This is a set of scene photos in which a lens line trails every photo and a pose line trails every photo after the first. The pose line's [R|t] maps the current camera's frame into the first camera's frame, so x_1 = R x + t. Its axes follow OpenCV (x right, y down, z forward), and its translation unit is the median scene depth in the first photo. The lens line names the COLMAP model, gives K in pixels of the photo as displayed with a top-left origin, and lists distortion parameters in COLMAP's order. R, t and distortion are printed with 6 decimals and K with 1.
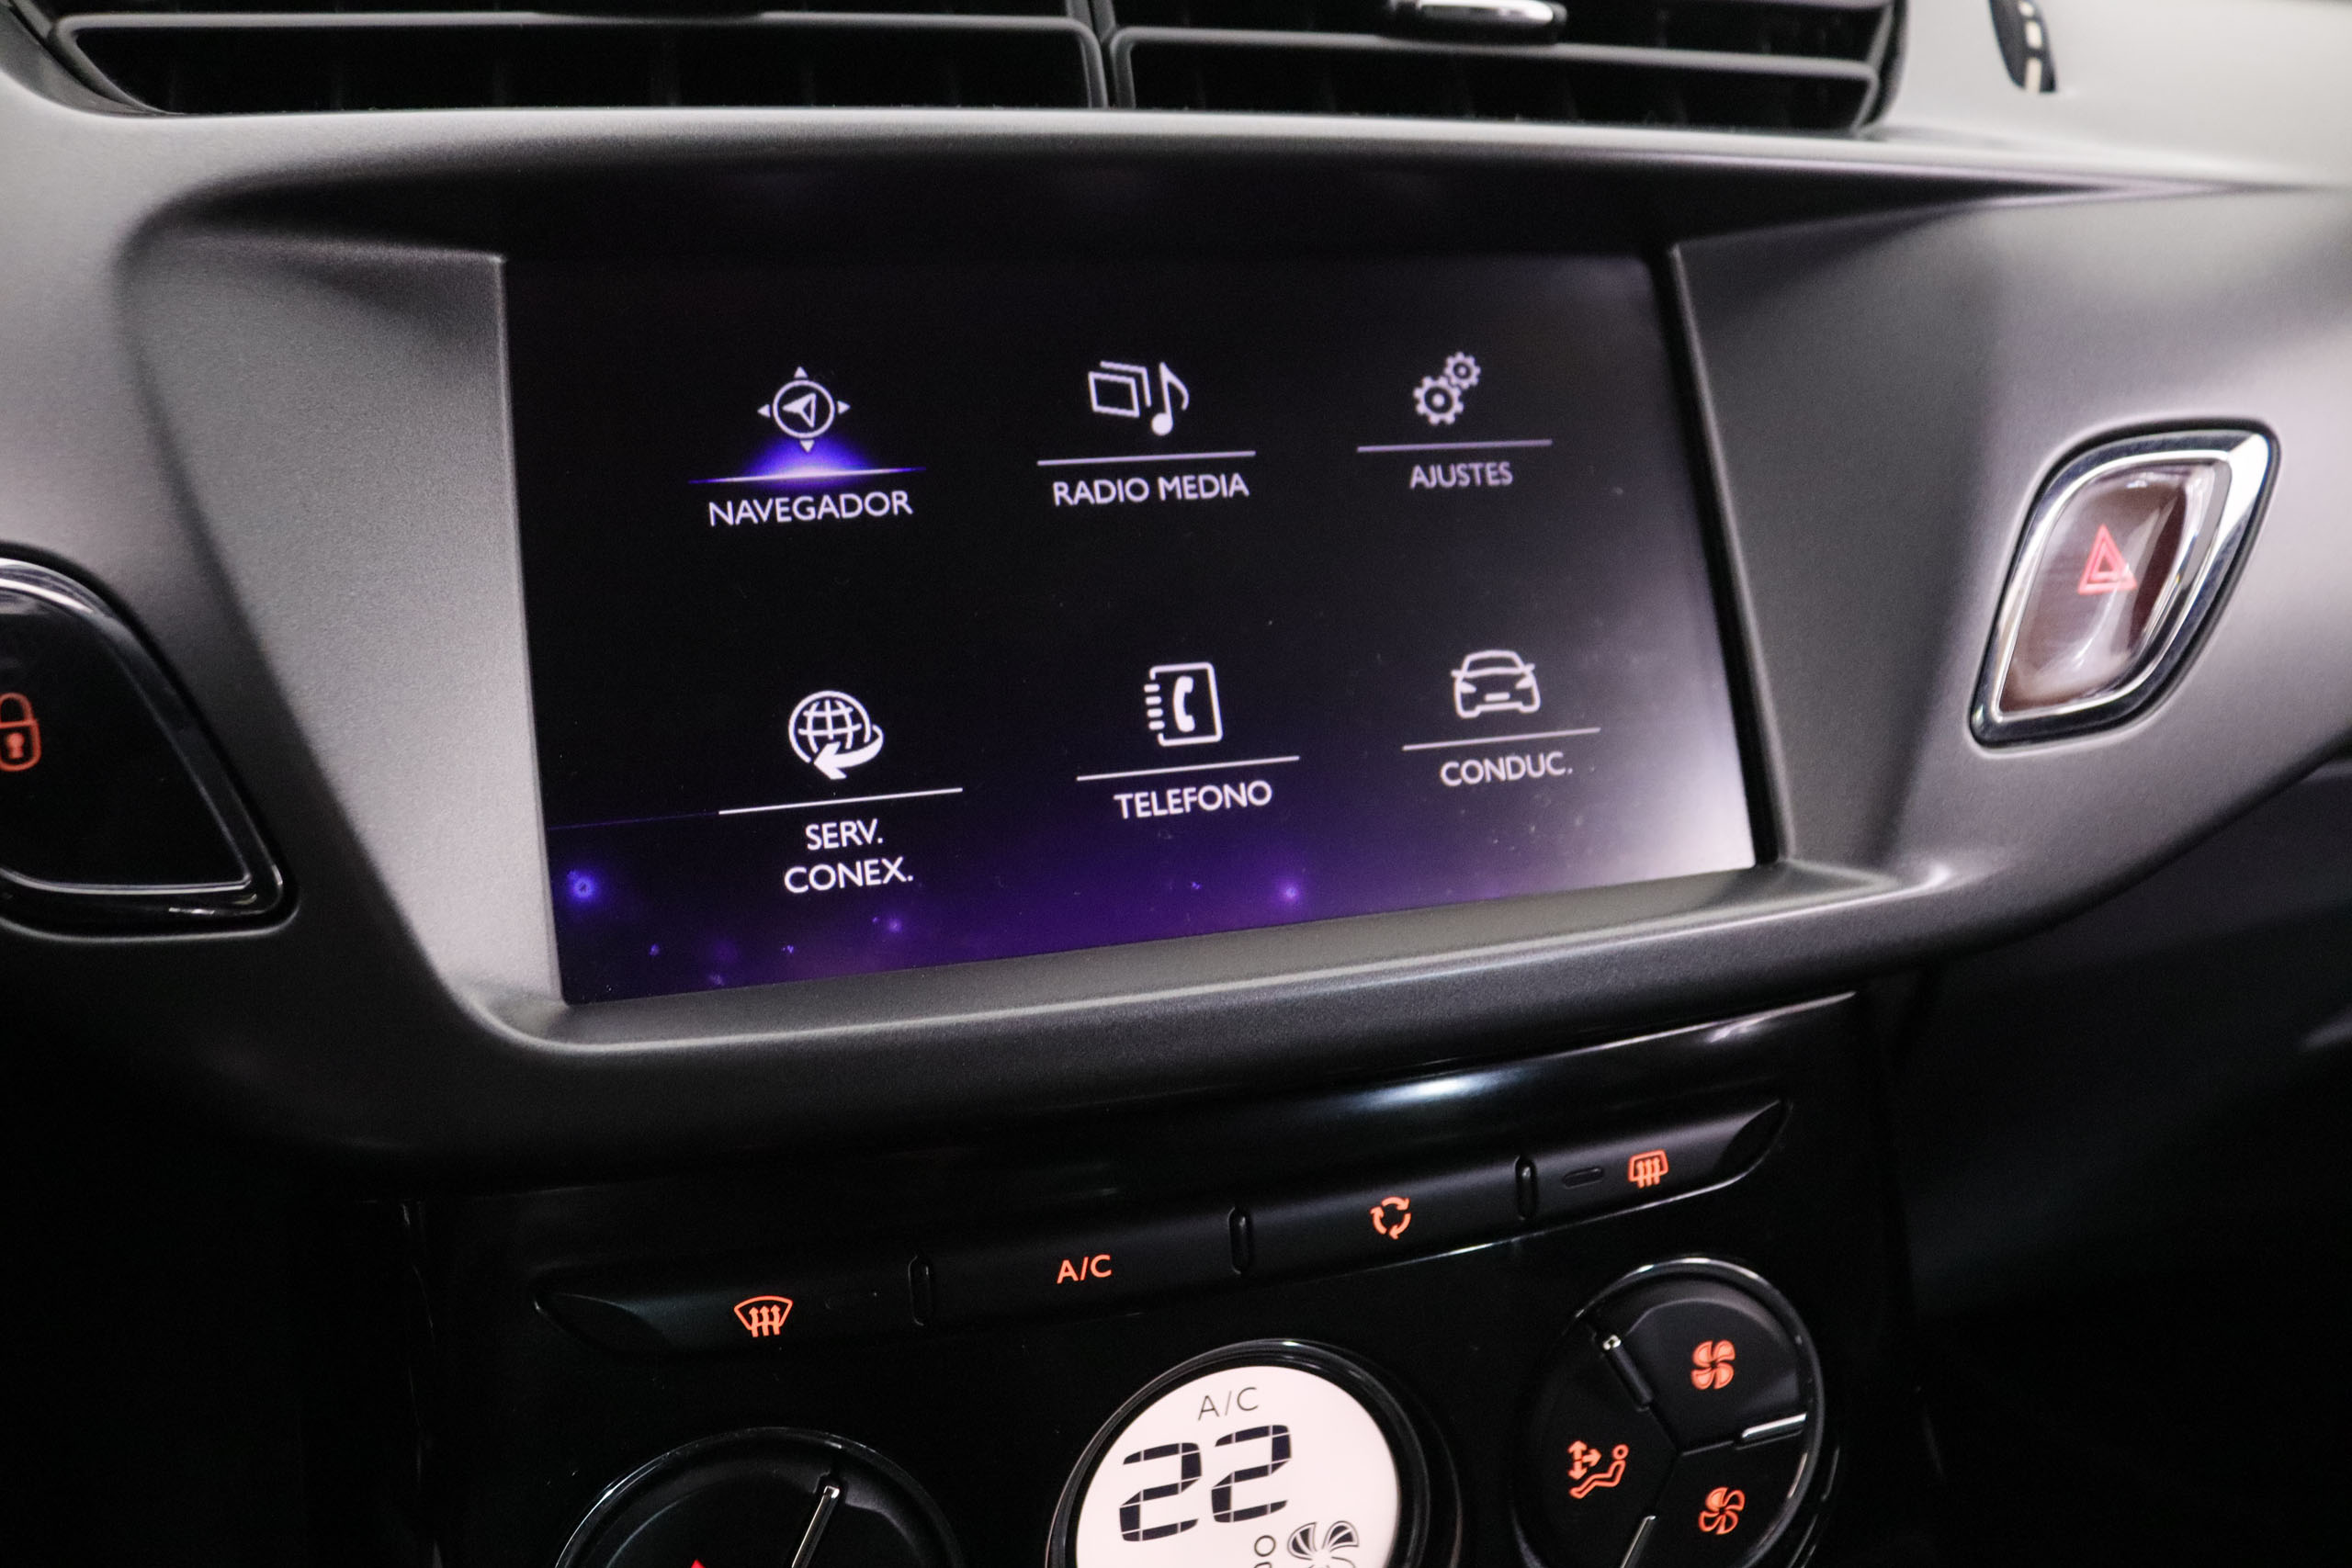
lens RADIAL K [[1902.4, 0, 1157.4], [0, 1902.4, 788.7], [0, 0, 1]] dist [-0.155534, 0.068596]
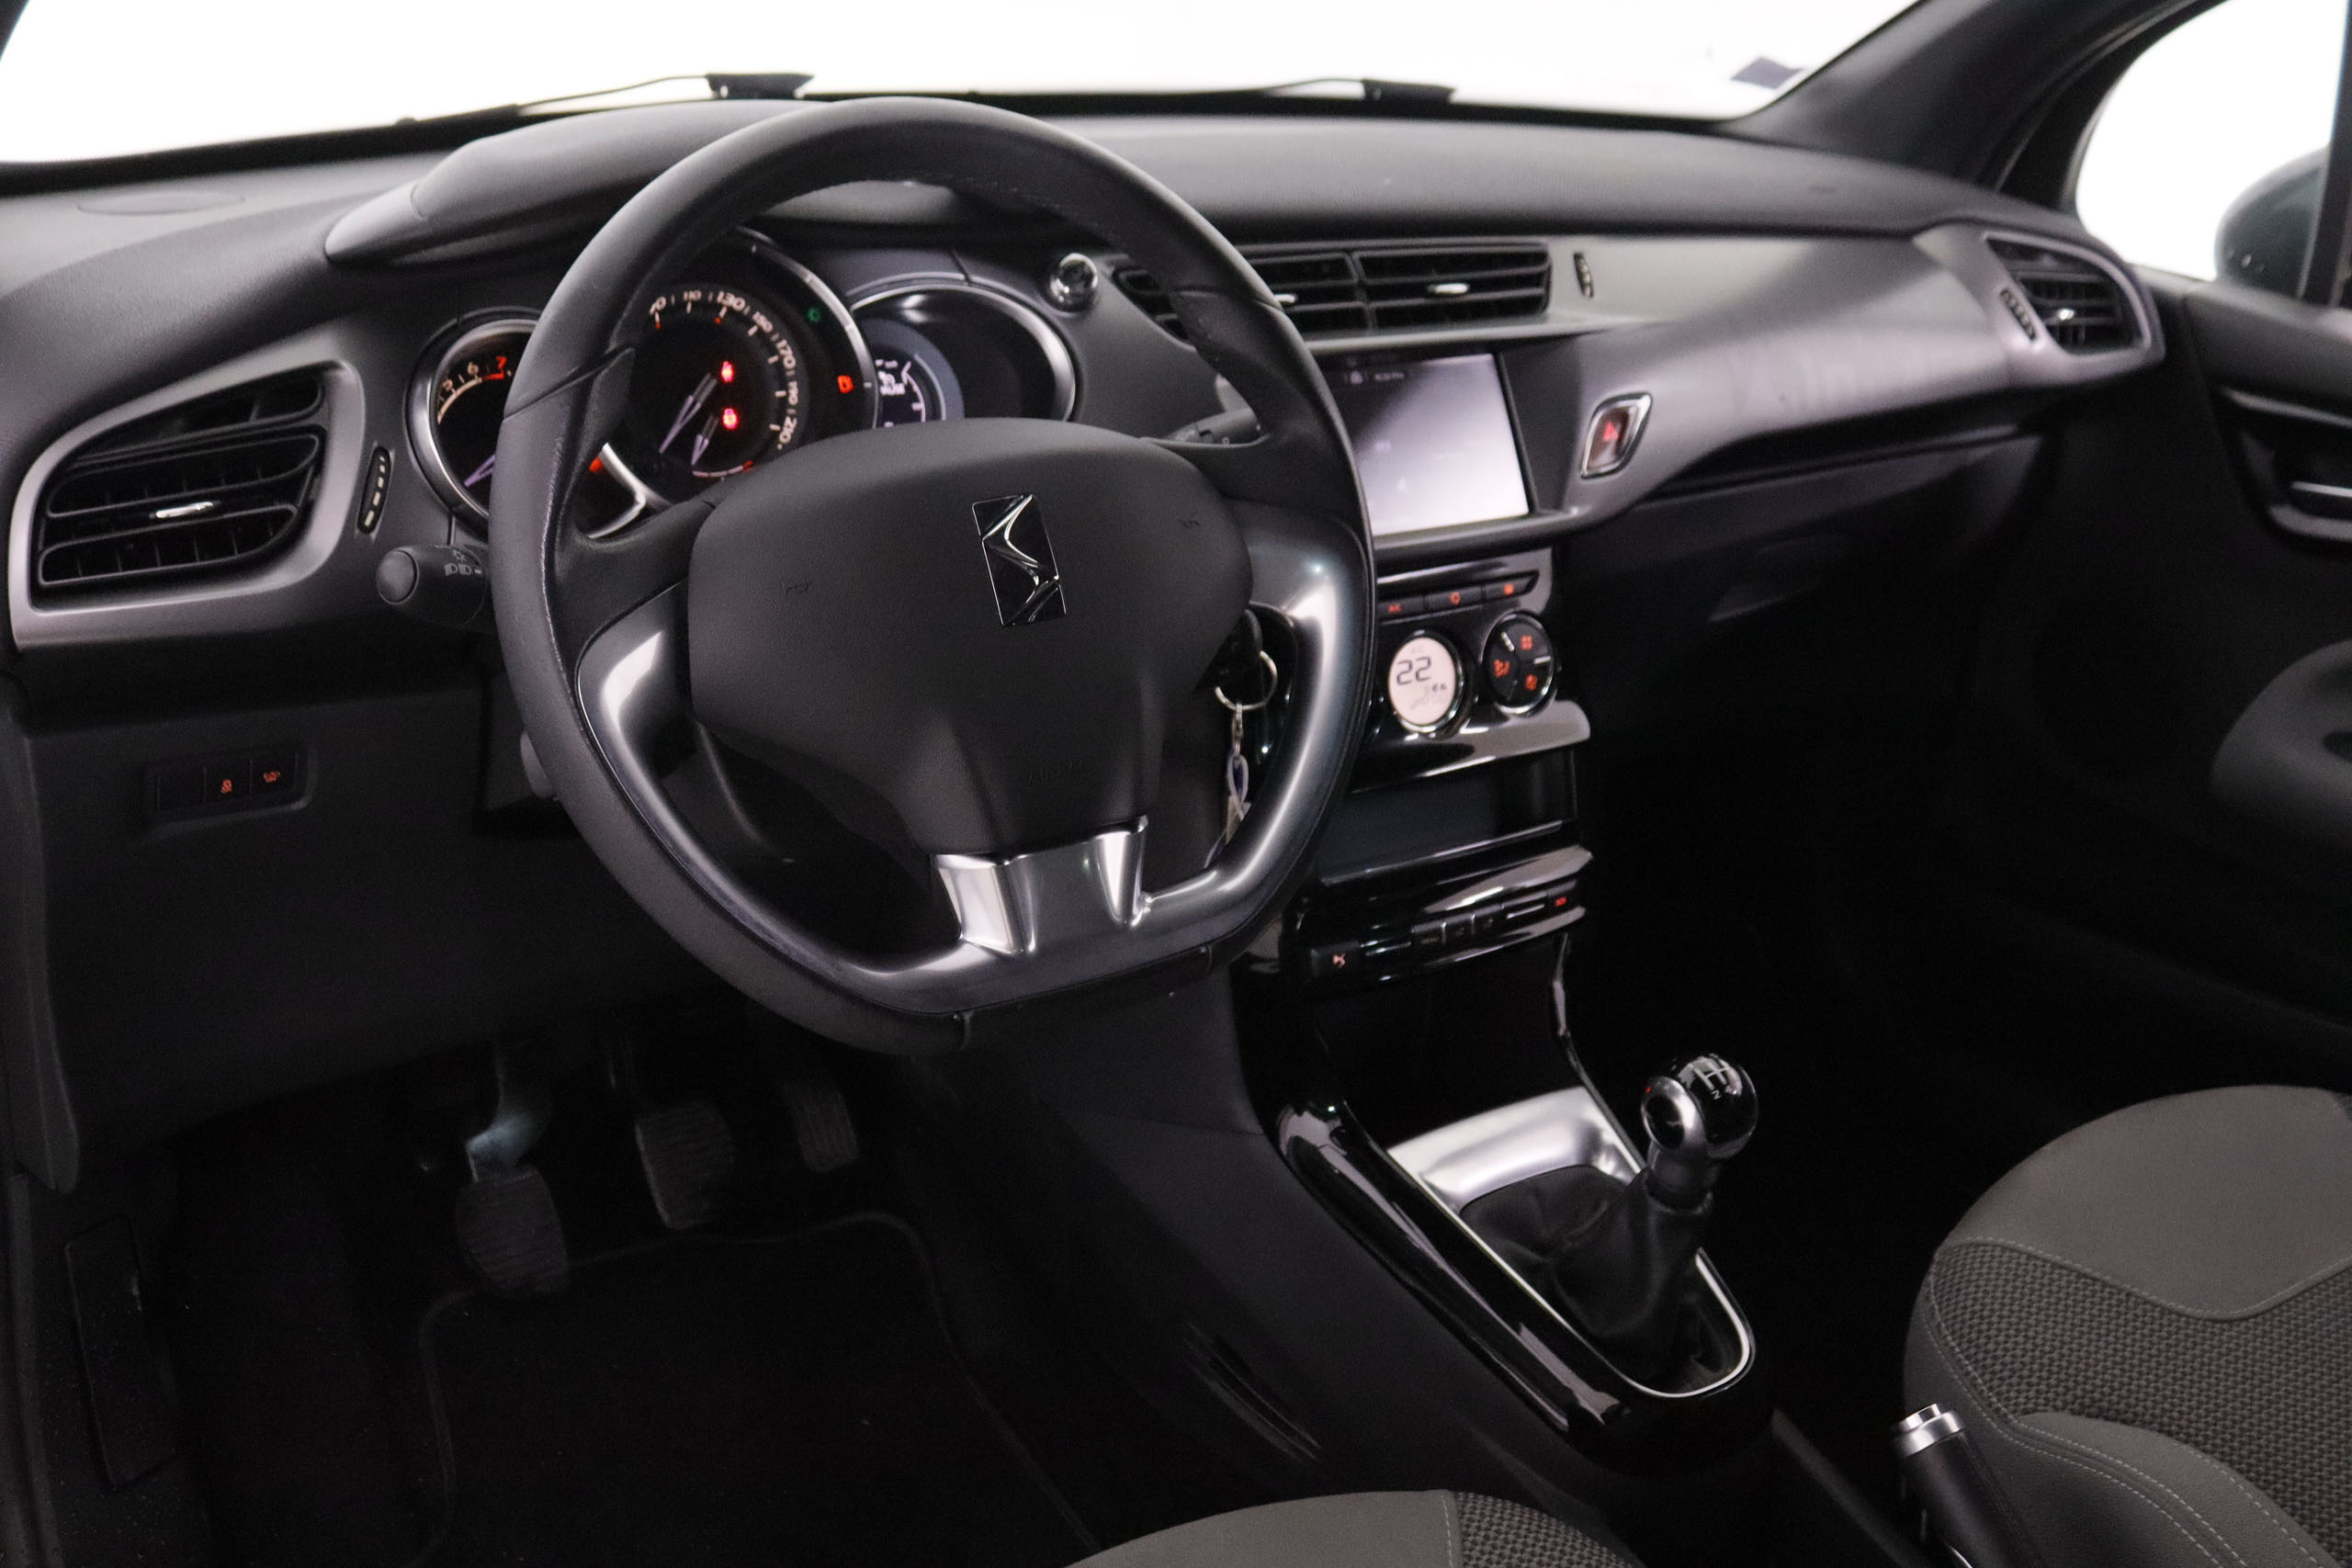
lens RADIAL K [[2259.7, 0, 1184.5], [0, 2259.7, 772.4], [0, 0, 1]] dist [-0.111760, 0.000000]
pose [[0.962035, -0.072645, 0.263080, -1.724469], [0.059168, 0.996514, 0.058806, 0.273551], [-0.266435, -0.041007, 0.962980, -3.516670]]
